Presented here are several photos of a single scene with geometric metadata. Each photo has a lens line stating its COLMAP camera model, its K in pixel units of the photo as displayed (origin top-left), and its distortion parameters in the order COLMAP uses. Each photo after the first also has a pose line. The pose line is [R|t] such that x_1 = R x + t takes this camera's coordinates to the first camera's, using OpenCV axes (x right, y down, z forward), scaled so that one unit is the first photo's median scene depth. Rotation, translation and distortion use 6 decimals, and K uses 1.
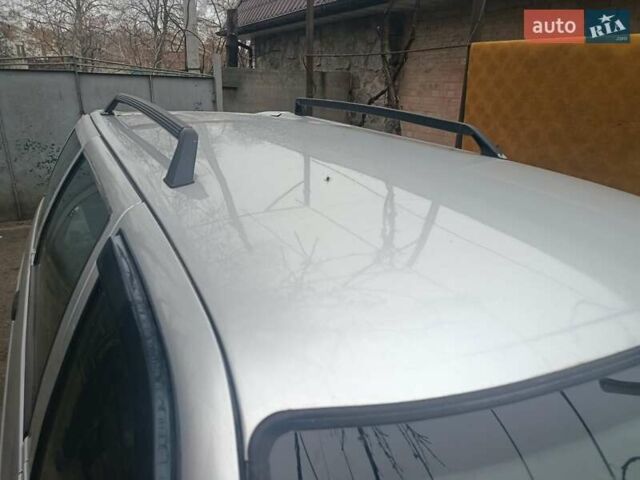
lens RADIAL K [[463.5, 0, 320.0], [0, 463.5, 240.0], [0, 0, 1]] dist [0.003737, -0.005915]
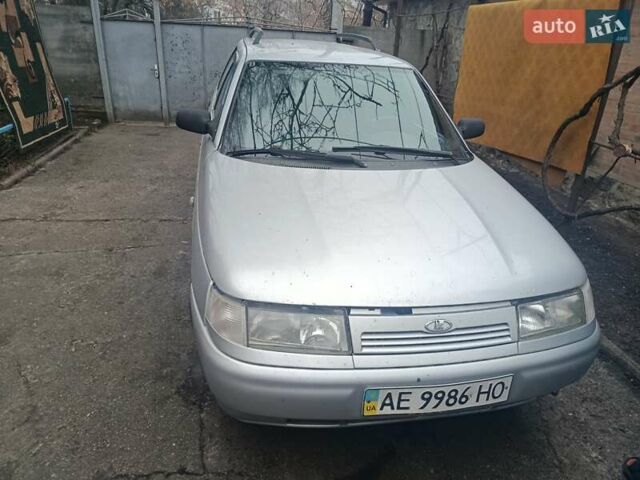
lens RADIAL K [[463.5, 0, 320.0], [0, 463.5, 240.0], [0, 0, 1]] dist [0.003737, -0.005915]
pose [[0.942423, 0.140274, -0.303582, 0.150657], [-0.121068, 0.989310, 0.081288, 0.102354], [0.311739, -0.039854, 0.949332, -0.237025]]
